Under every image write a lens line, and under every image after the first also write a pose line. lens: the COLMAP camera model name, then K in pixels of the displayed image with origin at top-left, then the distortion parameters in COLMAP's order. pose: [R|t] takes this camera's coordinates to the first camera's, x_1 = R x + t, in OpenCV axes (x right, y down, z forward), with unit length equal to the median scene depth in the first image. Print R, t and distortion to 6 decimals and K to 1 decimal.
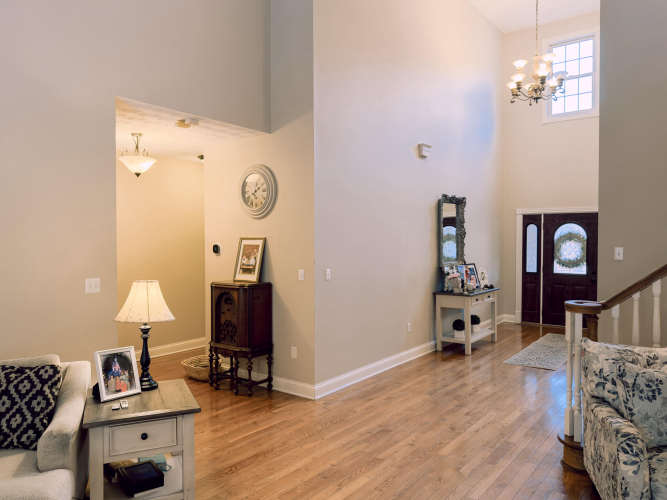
lens RADIAL K [[494.4, 0, 339.8], [0, 494.4, 246.6], [0, 0, 1]] dist [-0.003003, -0.003983]
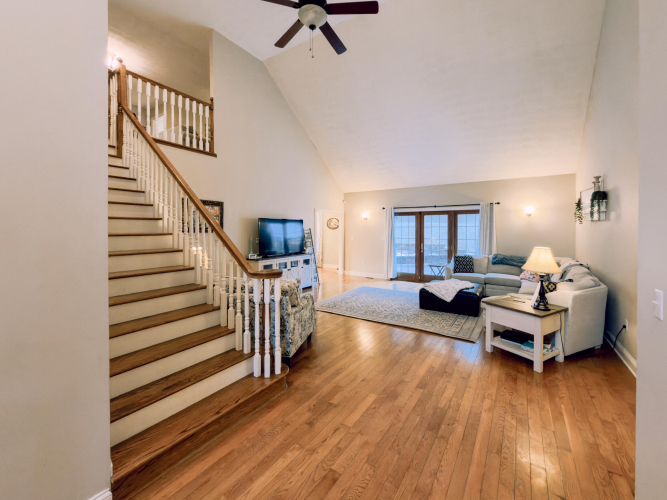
lens RADIAL K [[278.3, 0, 334.2], [0, 278.3, 237.0], [0, 0, 1]] dist [-0.002648, -0.001131]
pose [[-0.998071, 0.002253, -0.062038, 0.236582], [-0.000352, 0.999119, 0.041955, -0.006360], [0.062078, 0.041896, -0.997192, 1.135782]]
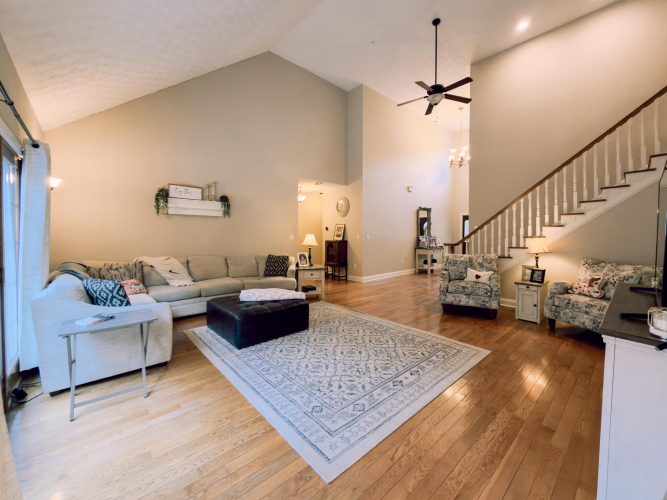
lens RADIAL K [[278.3, 0, 339.0], [0, 278.3, 232.1], [0, 0, 1]] dist [-0.002648, -0.001131]
pose [[0.984871, 0.004795, -0.173221, 0.080276], [-0.007542, 0.999856, -0.015201, 0.049934], [0.173123, 0.016278, 0.984766, -0.500896]]
